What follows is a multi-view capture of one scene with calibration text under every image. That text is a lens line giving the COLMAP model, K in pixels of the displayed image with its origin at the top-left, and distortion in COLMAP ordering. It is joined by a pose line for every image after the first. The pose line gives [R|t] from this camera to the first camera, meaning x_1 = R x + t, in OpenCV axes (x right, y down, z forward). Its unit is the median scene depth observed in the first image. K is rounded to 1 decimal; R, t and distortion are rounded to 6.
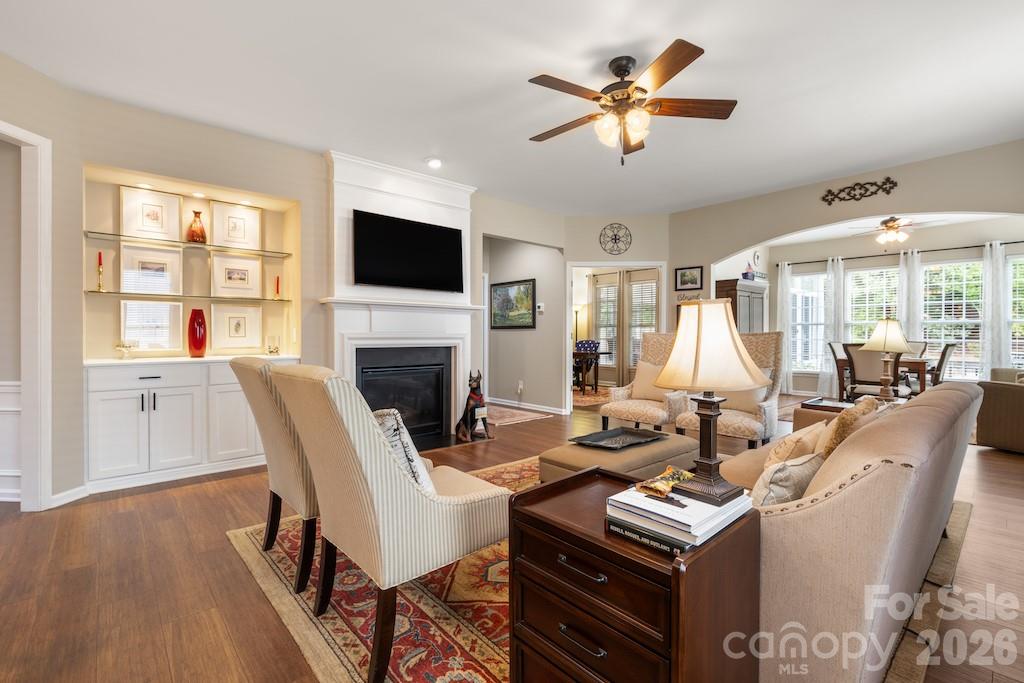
lens RADIAL K [[461.6, 0, 517.3], [0, 461.6, 338.2], [0, 0, 1]] dist [-0.003491, 0.001604]
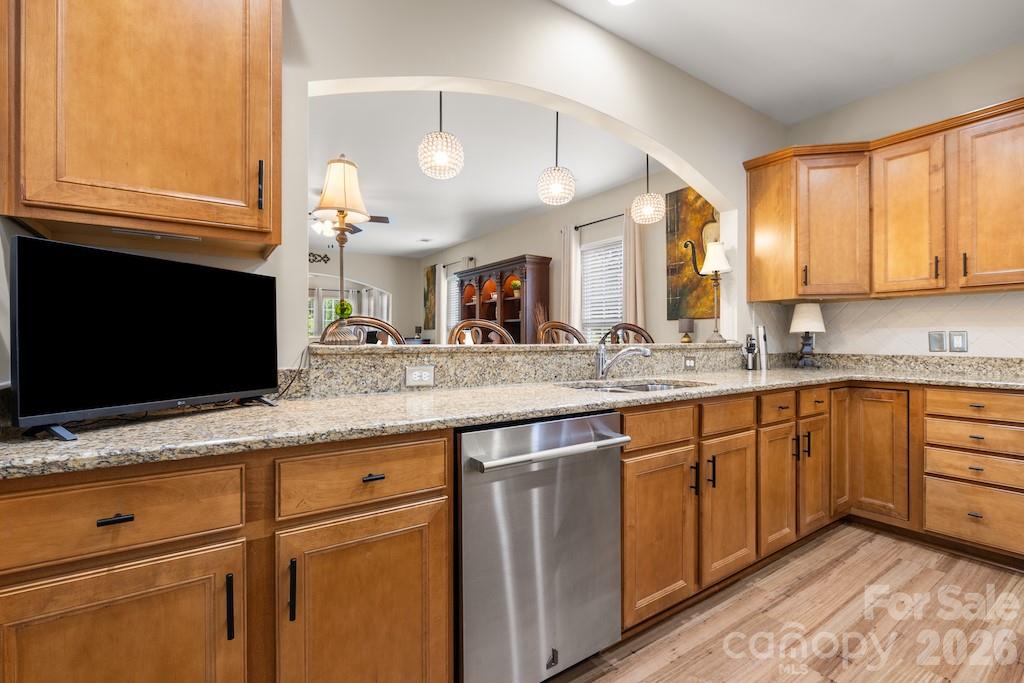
lens RADIAL K [[461.6, 0, 504.1], [0, 461.6, 339.7], [0, 0, 1]] dist [-0.003491, 0.001604]
pose [[0.144001, -0.001662, 0.989576, -0.716231], [0.007915, 0.999969, 0.000527, 0.001338], [-0.989546, 0.007756, 0.144009, 0.012003]]
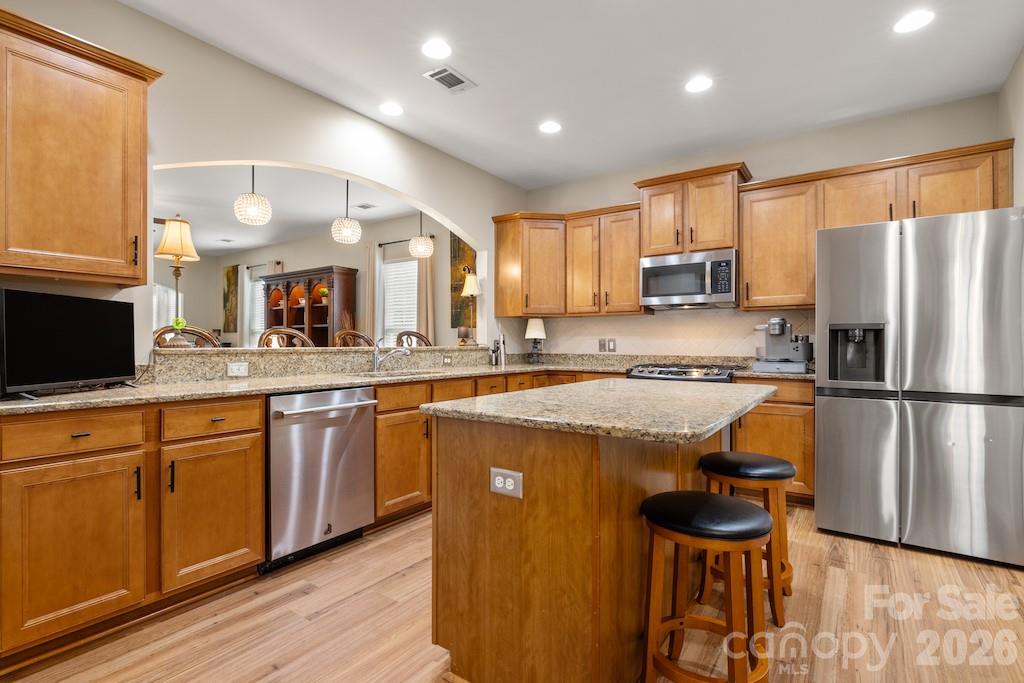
lens RADIAL K [[495.4, 0, 508.7], [0, 495.4, 339.9], [0, 0, 1]] dist [-0.002130, 0.000174]
pose [[-0.217013, 0.004329, 0.976159, -0.940412], [0.006254, 0.999976, -0.003044, -0.000097], [-0.976149, 0.005444, -0.217035, -0.038905]]
